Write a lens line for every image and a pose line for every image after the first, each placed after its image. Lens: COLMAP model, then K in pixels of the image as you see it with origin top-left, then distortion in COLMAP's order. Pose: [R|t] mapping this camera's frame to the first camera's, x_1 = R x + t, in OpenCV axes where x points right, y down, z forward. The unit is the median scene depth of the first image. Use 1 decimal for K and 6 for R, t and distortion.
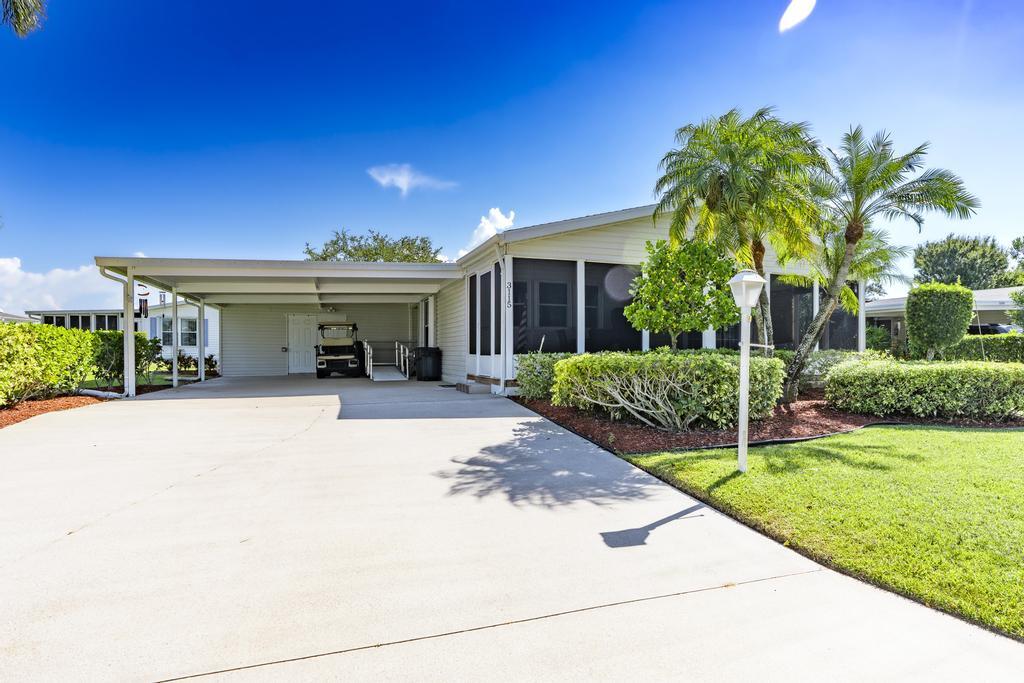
lens RADIAL K [[642.4, 0, 595.7], [0, 642.4, 347.8], [0, 0, 1]] dist [0.005363, 0.003991]
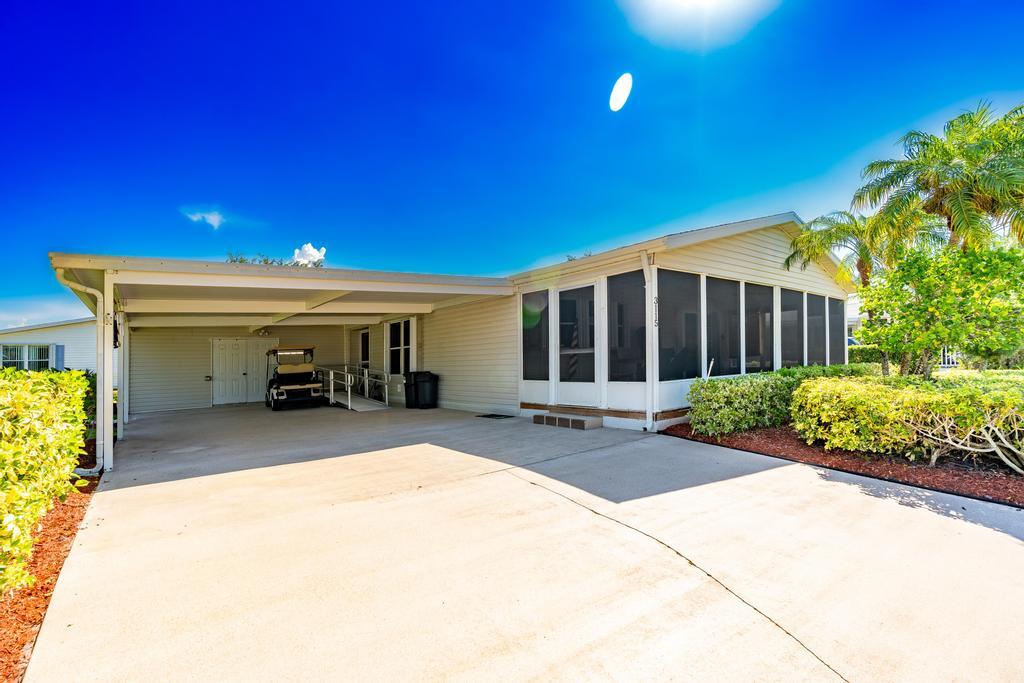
lens RADIAL K [[485.8, 0, 551.9], [0, 485.8, 357.2], [0, 0, 1]] dist [-0.009719, -0.000658]
pose [[0.954455, -0.028199, 0.297019, -0.420534], [0.029364, 0.999569, 0.000537, -0.024610], [-0.296906, 0.008209, 0.954871, 0.397763]]
